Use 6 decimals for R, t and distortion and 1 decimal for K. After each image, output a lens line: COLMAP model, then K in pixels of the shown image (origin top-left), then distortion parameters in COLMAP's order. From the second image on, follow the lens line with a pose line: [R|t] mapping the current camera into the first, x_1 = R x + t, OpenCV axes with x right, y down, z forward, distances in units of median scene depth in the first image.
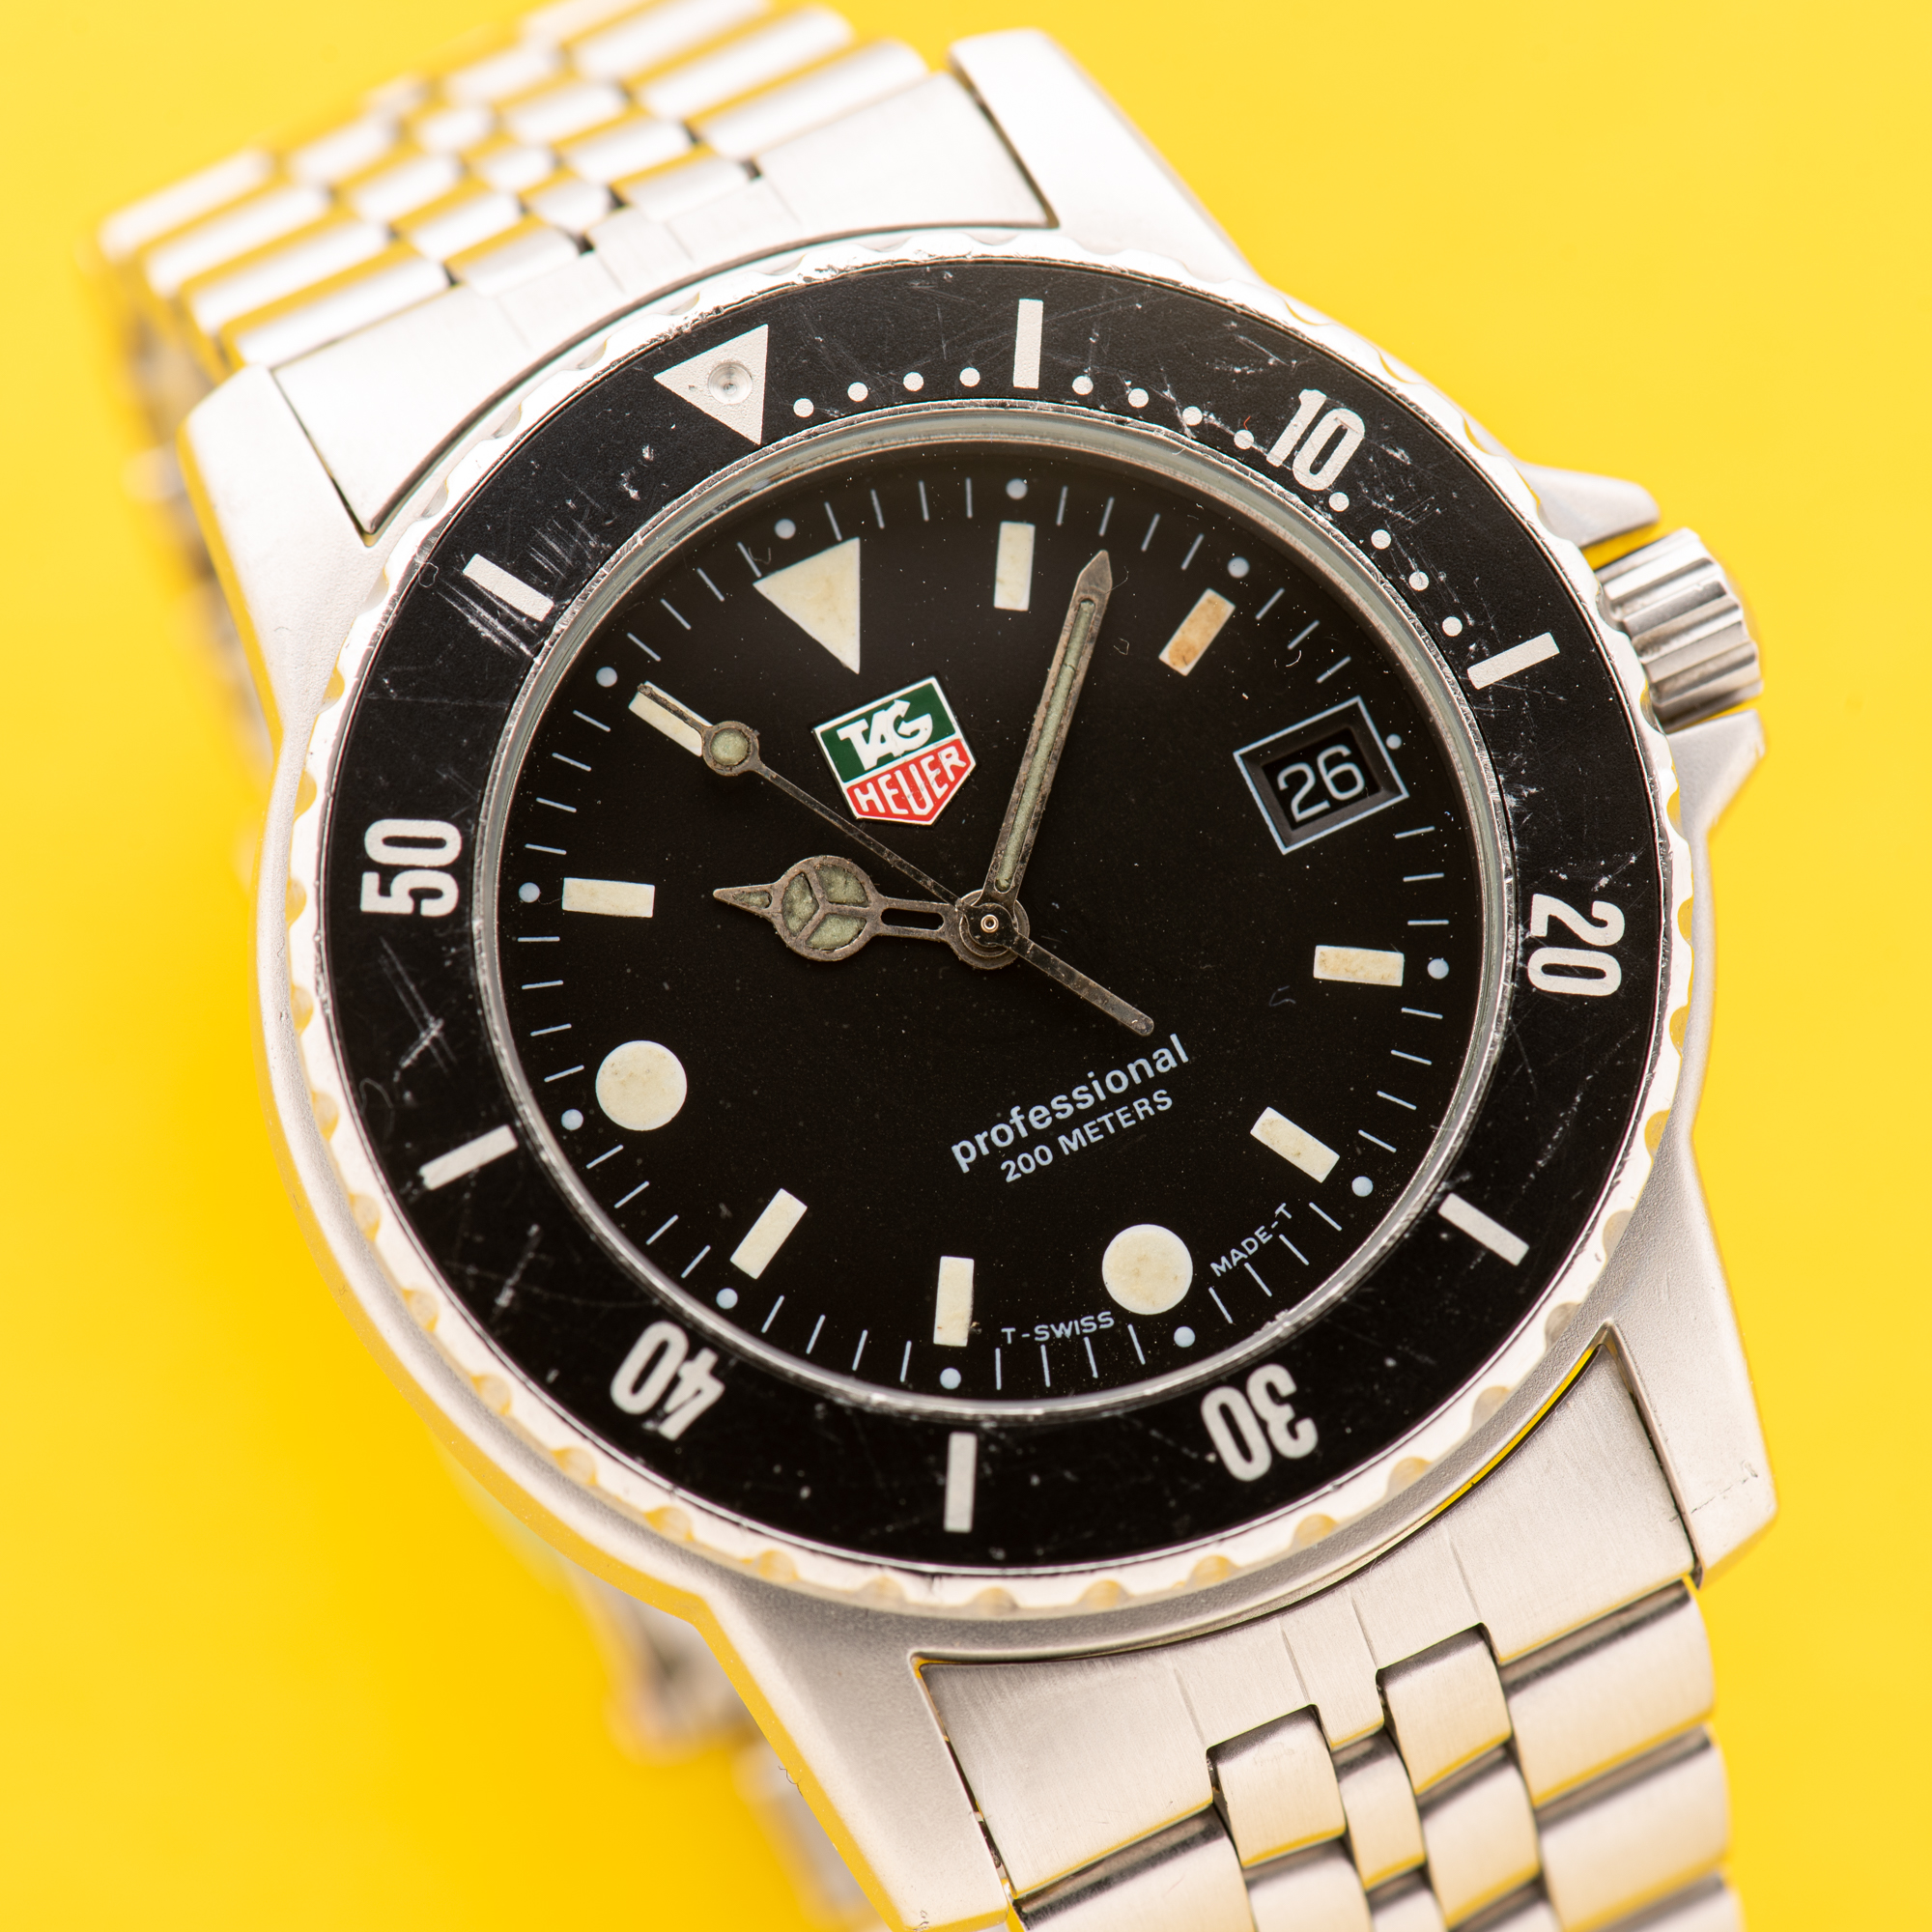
lens RADIAL K [[13580.1, 0, 966.0], [0, 13580.1, 966.0], [0, 0, 1]] dist [-0.151075, -23.350256]
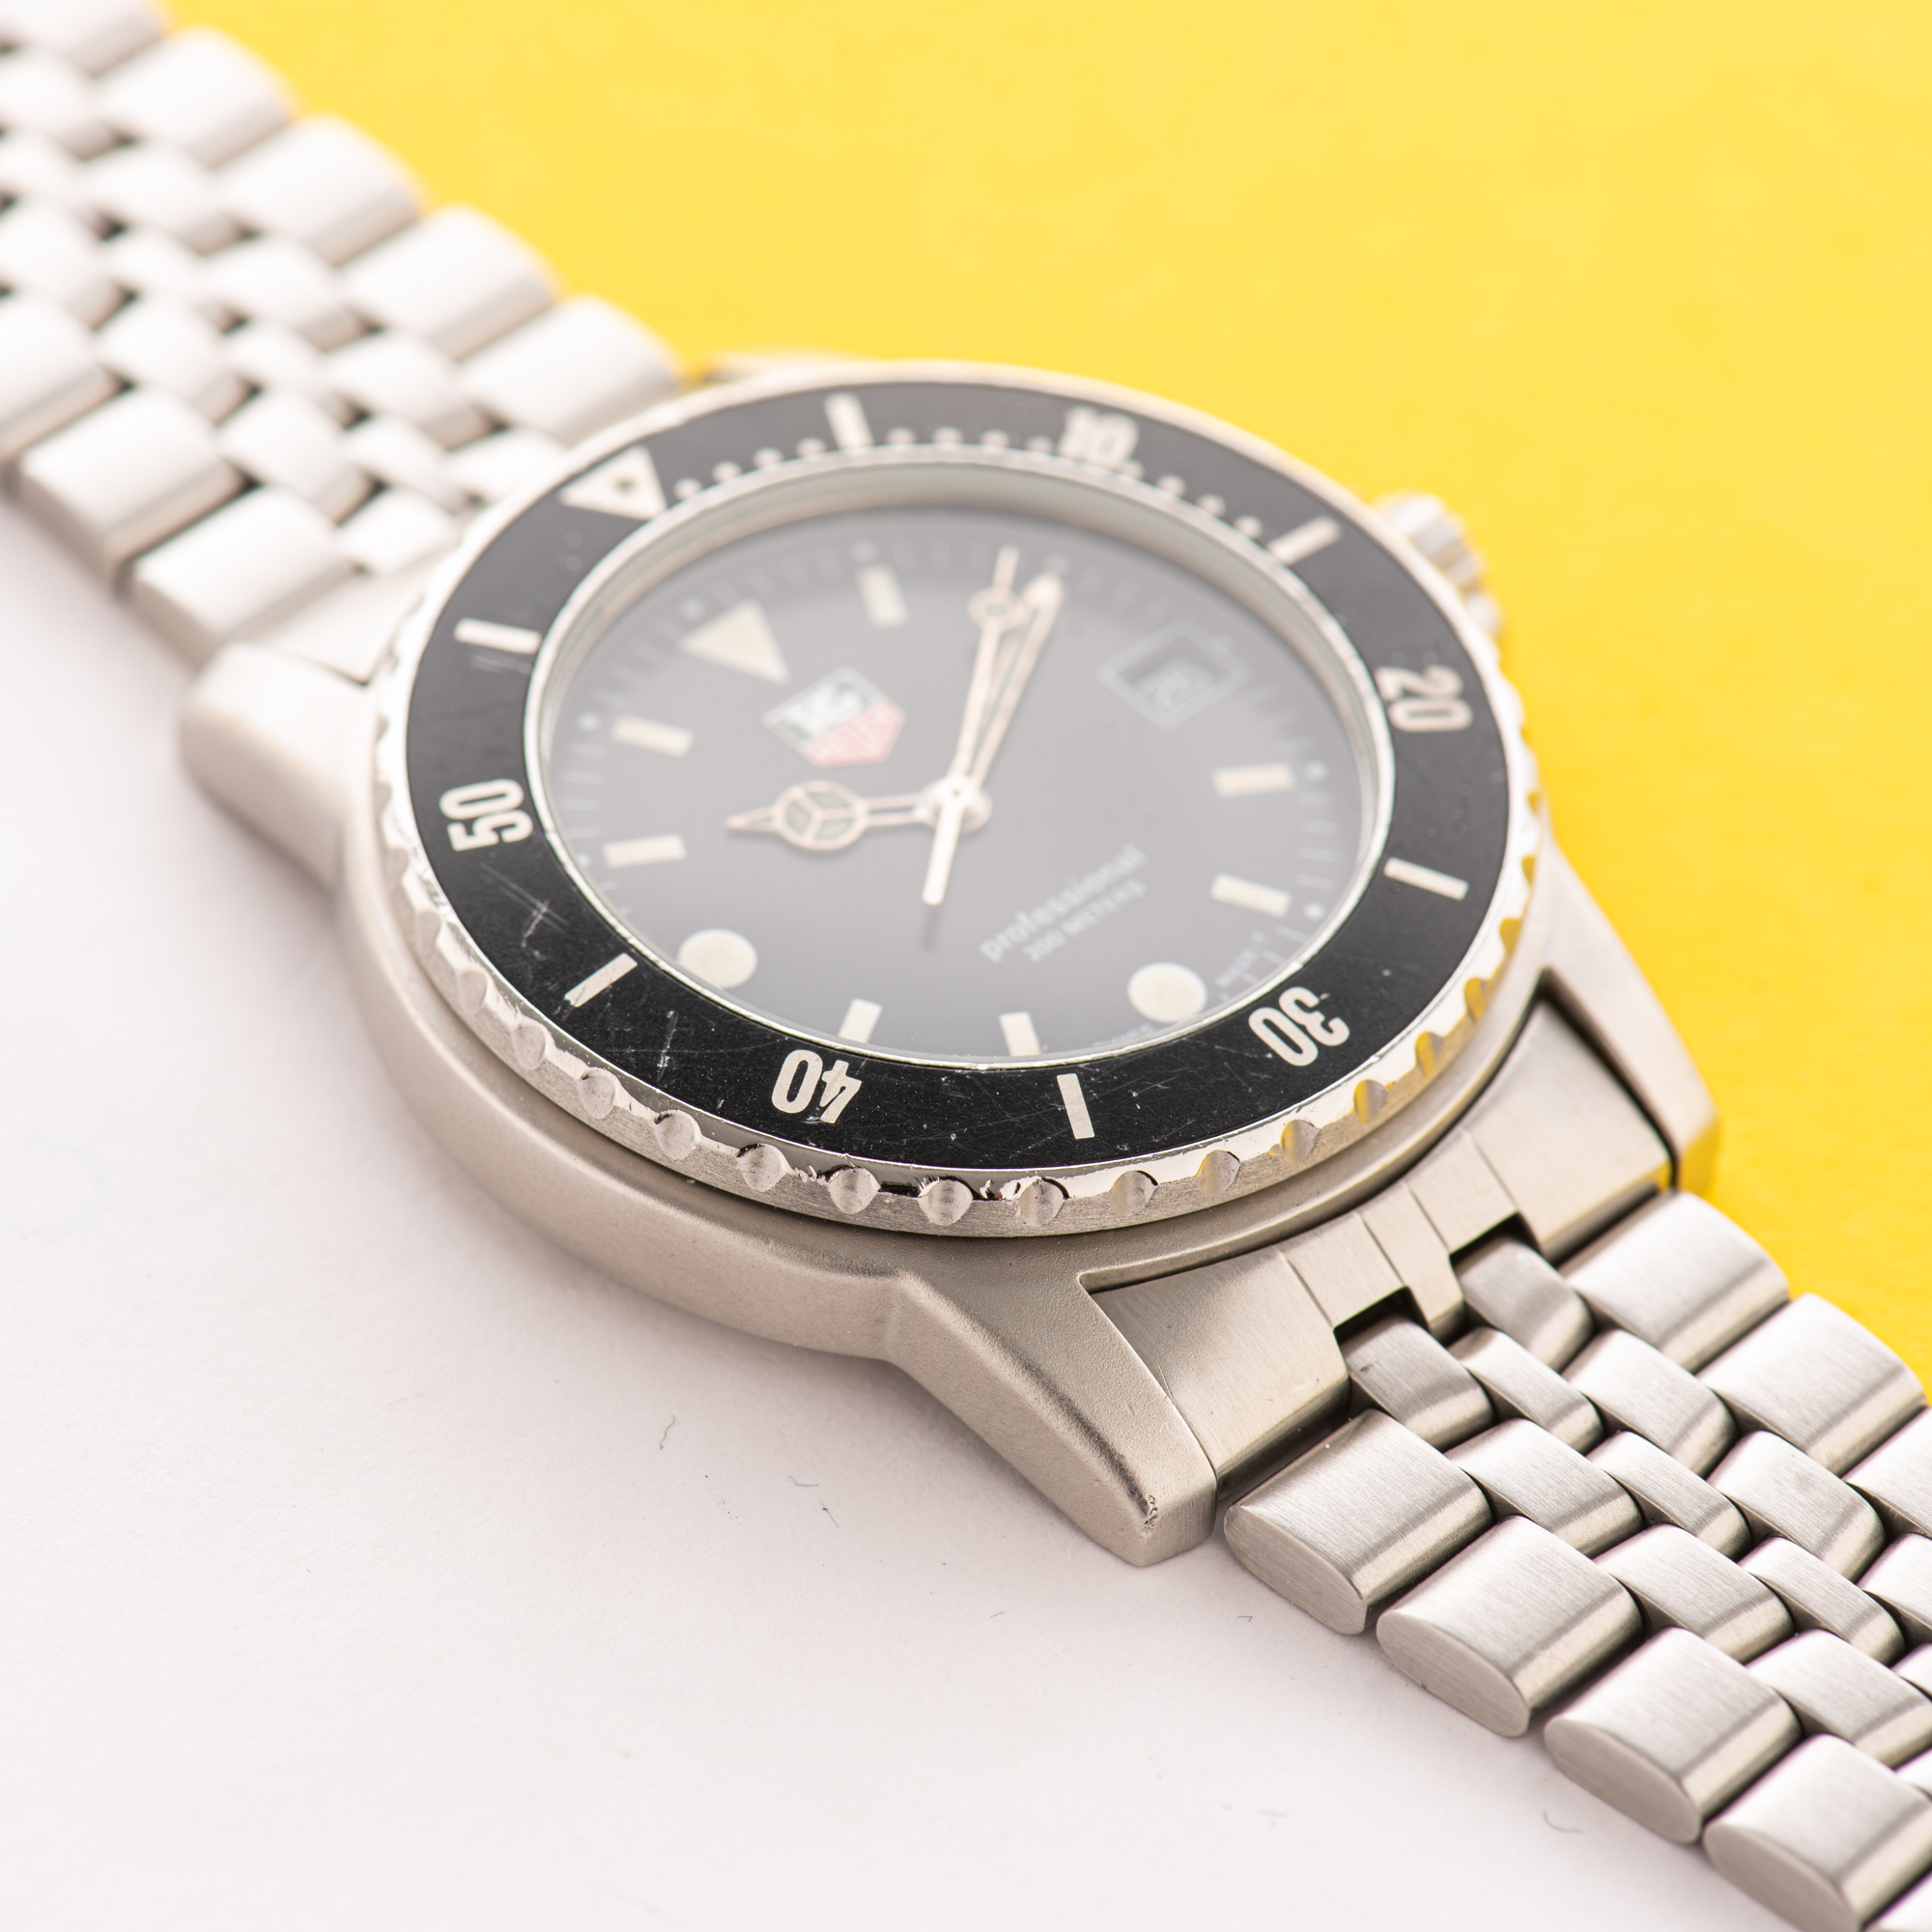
lens RADIAL K [[13580.1, 0, 966.0], [0, 13580.1, 966.0], [0, 0, 1]] dist [-0.151075, -23.350256]
pose [[0.957151, -0.207854, 0.201642, -0.242887], [0.281185, 0.833599, -0.475444, 0.581121], [-0.069266, 0.511770, 0.856326, -0.021570]]
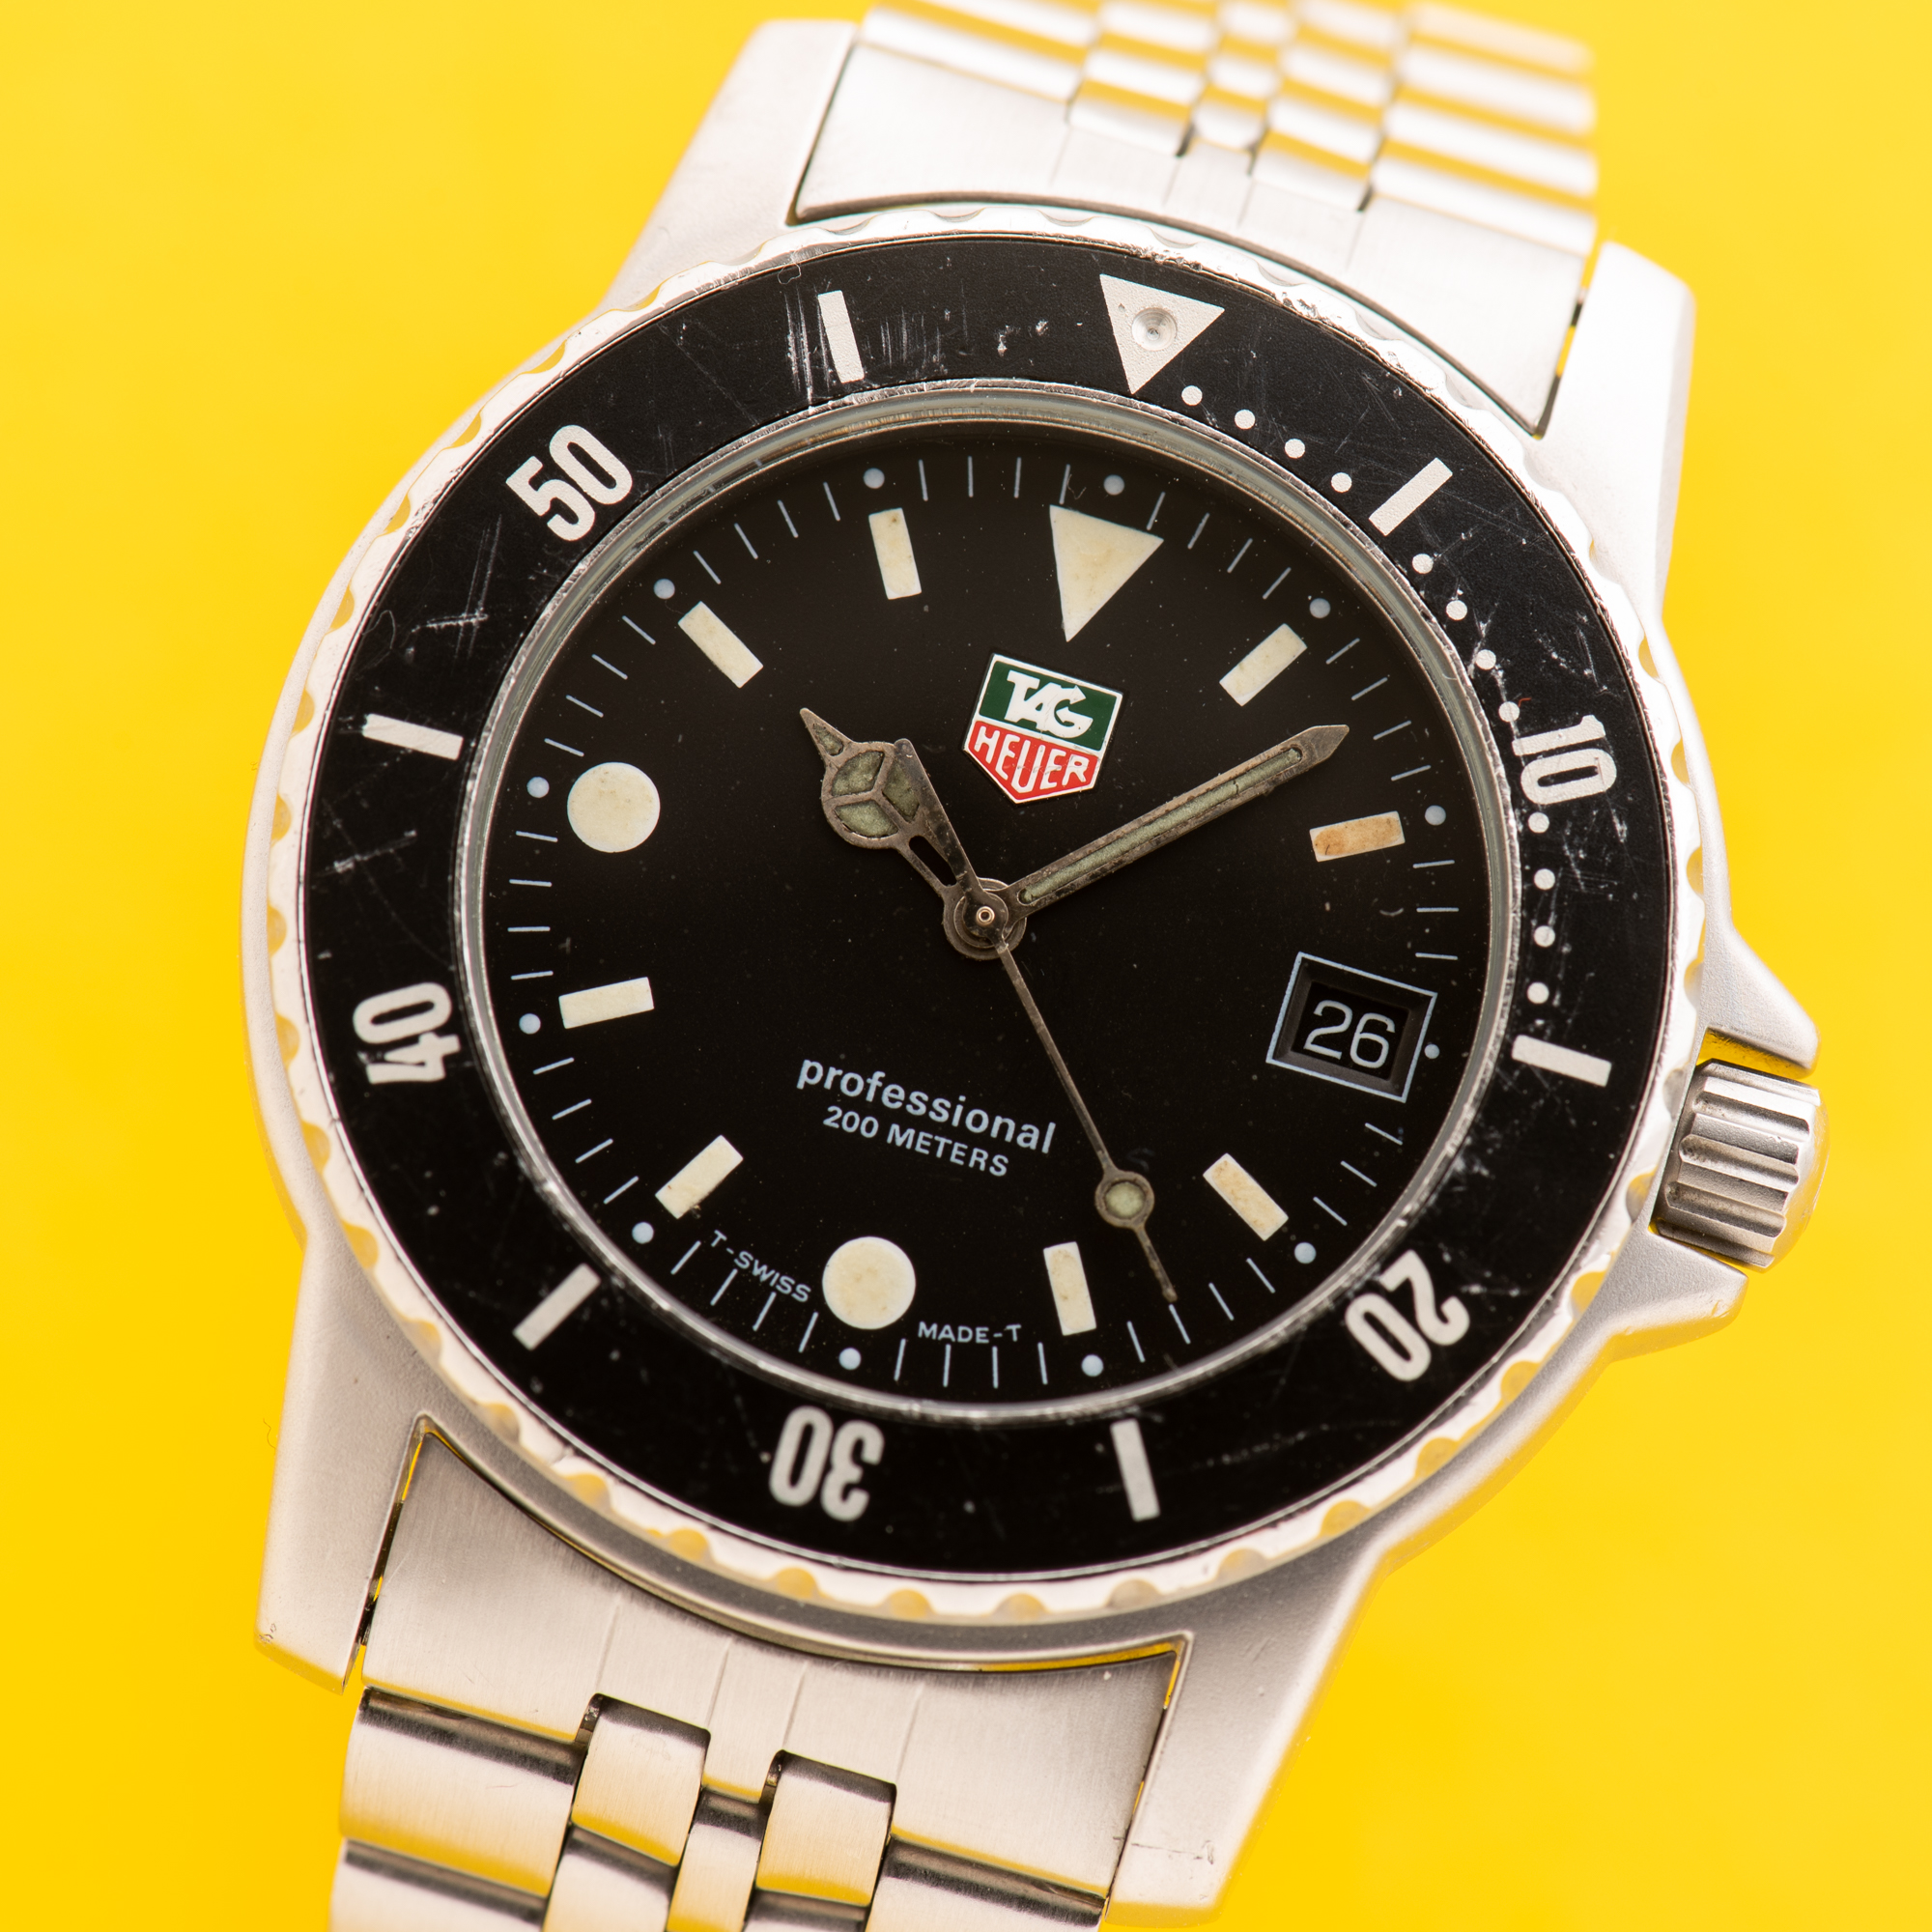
lens RADIAL K [[13580.1, 0, 966.0], [0, 13580.1, 966.0], [0, 0, 1]] dist [-0.151075, -23.350256]
pose [[0.738100, 0.649676, -0.182016, 0.181845], [-0.652967, 0.755756, 0.049676, -0.048144], [0.169833, 0.082185, 0.982040, 0.036806]]
